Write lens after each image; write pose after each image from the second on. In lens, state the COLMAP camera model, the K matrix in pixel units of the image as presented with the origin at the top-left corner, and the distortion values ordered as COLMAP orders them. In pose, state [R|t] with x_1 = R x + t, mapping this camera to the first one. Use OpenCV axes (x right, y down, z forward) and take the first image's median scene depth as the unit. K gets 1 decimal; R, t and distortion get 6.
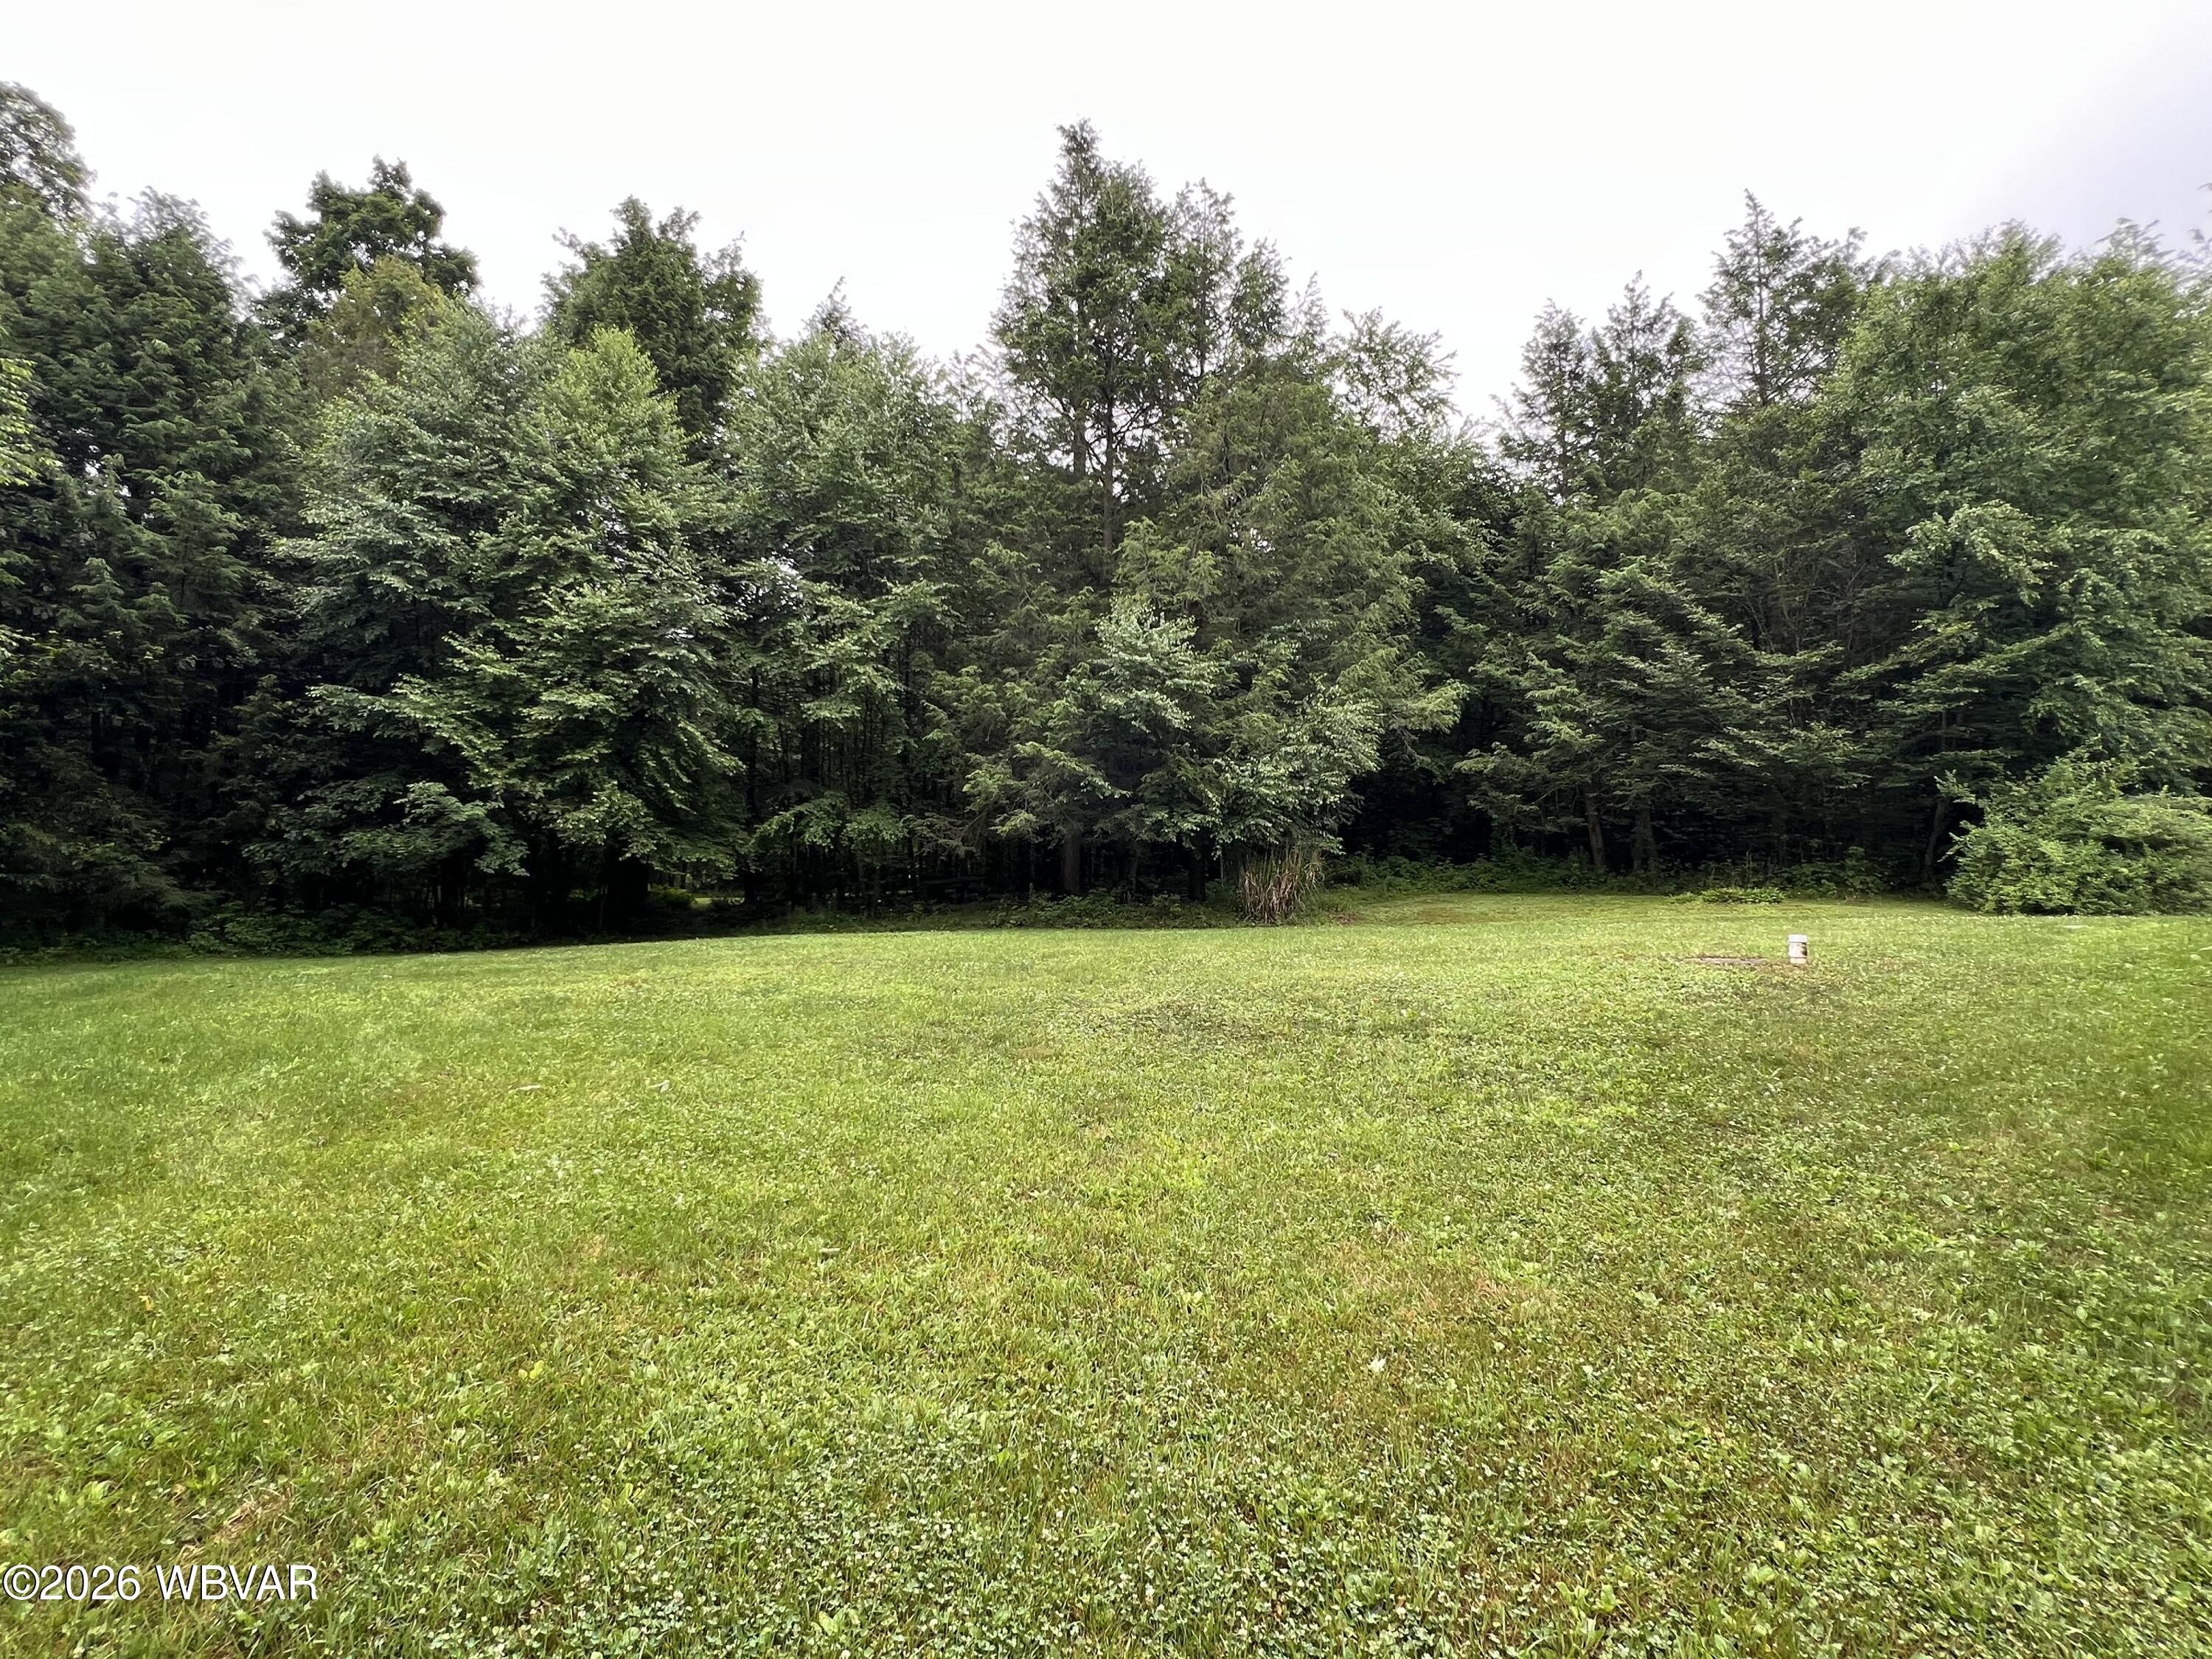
lens RADIAL K [[1076.5, 0, 1102.7], [0, 1076.5, 819.5], [0, 0, 1]] dist [0.006093, 0.000418]
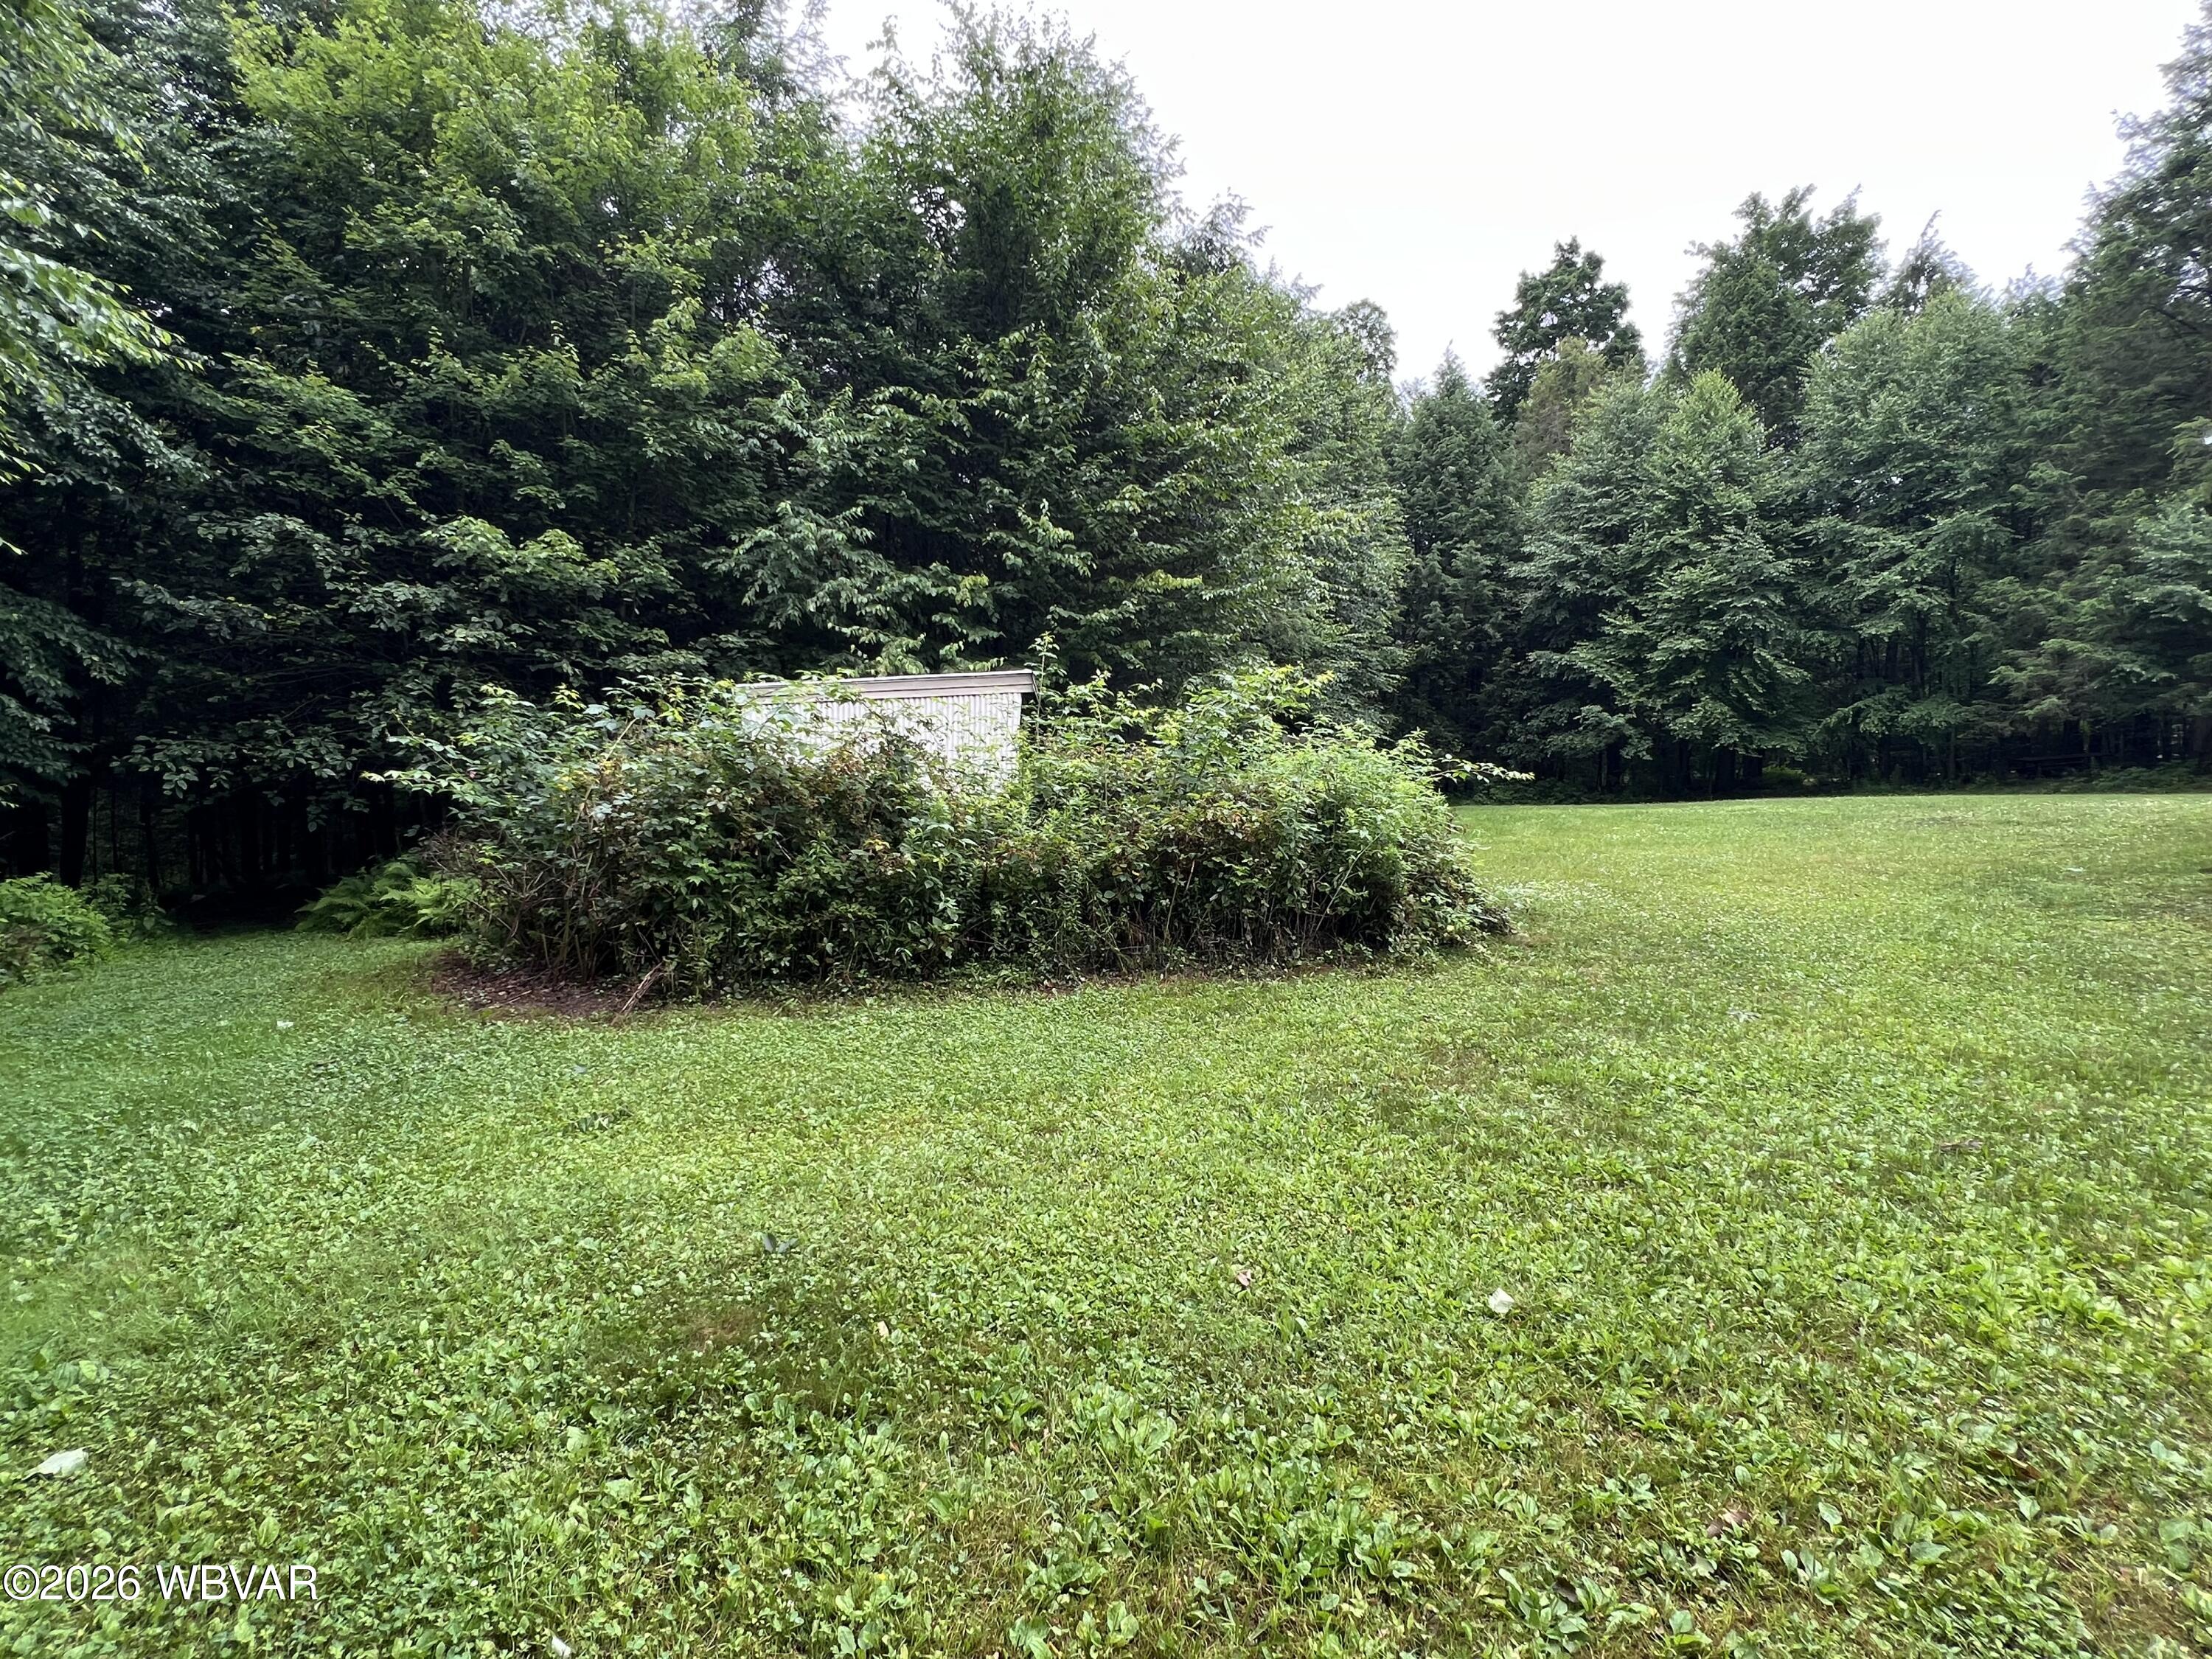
lens RADIAL K [[1076.5, 0, 1102.7], [0, 1076.5, 819.5], [0, 0, 1]] dist [0.006093, 0.000418]
pose [[0.538590, 0.025610, -0.842179, 0.350607], [0.054647, 0.996372, 0.065246, -0.007131], [0.840794, -0.081163, 0.535236, -0.506899]]
